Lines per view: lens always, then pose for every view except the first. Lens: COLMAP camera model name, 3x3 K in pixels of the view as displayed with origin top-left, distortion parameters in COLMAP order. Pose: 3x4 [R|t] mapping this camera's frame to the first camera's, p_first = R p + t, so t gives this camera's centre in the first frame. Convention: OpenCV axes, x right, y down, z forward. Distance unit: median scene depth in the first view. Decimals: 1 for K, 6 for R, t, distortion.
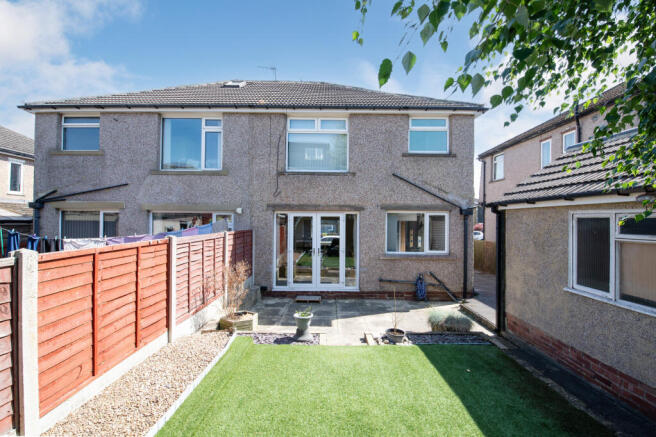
lens RADIAL K [[296.0, 0, 338.7], [0, 296.0, 217.8], [0, 0, 1]] dist [-0.011736, -0.000711]
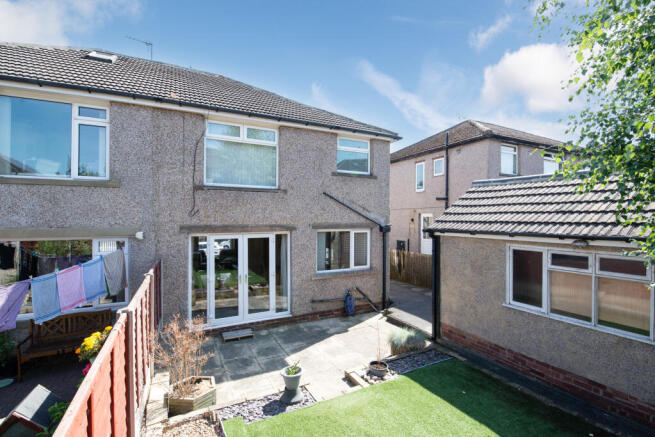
lens RADIAL K [[295.6, 0, 338.2], [0, 295.6, 217.8], [0, 0, 1]] dist [-0.011736, -0.000711]
pose [[0.889963, -0.008155, 0.455959, -0.226926], [0.002534, 0.999913, 0.012938, -0.077497], [-0.456025, -0.010359, 0.889907, 0.099299]]
